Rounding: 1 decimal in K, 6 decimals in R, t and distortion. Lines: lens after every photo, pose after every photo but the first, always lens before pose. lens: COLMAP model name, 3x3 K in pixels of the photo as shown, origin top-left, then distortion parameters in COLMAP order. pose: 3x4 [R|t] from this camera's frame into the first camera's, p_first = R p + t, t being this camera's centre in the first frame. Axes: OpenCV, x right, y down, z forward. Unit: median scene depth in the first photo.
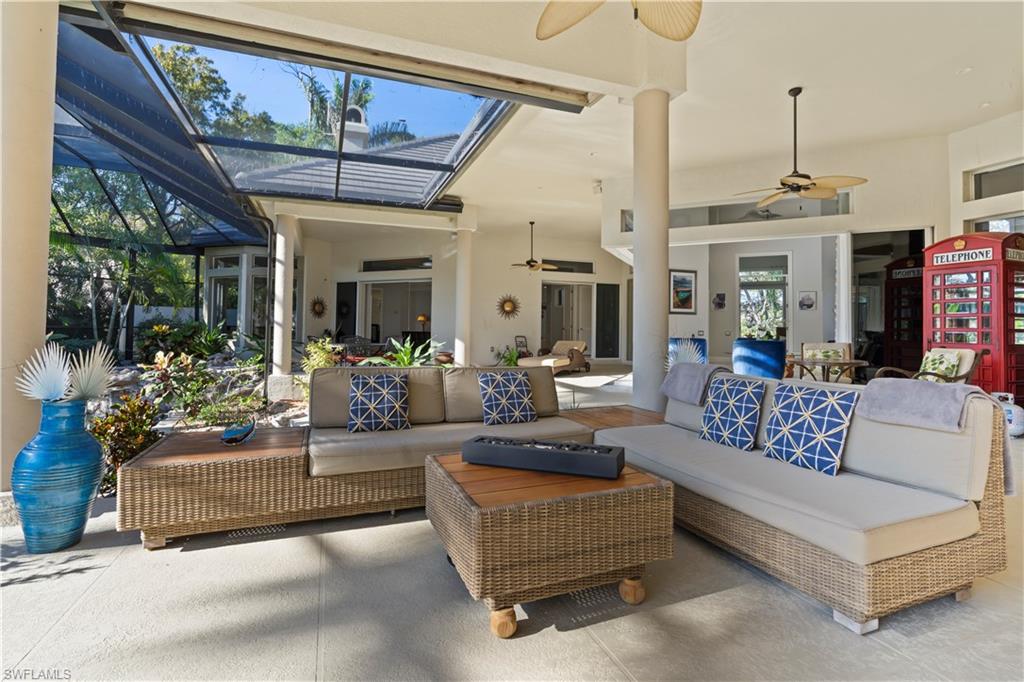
lens RADIAL K [[493.6, 0, 513.9], [0, 493.6, 336.6], [0, 0, 1]] dist [-0.000018, 0.000002]
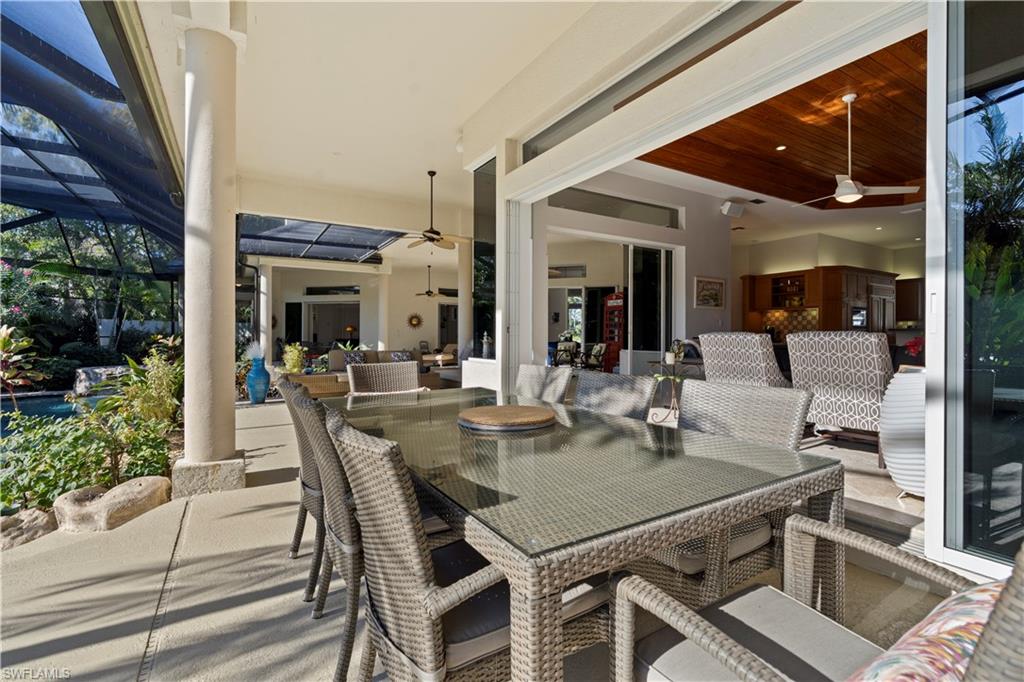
lens RADIAL K [[470.1, 0, 511.6], [0, 470.1, 344.6], [0, 0, 1]] dist [-0.002556, 0.003402]
pose [[0.984510, -0.006993, 0.175189, 0.030546], [0.006856, 0.999976, 0.001390, 0.009686], [-0.175194, -0.000168, 0.984534, -0.467993]]
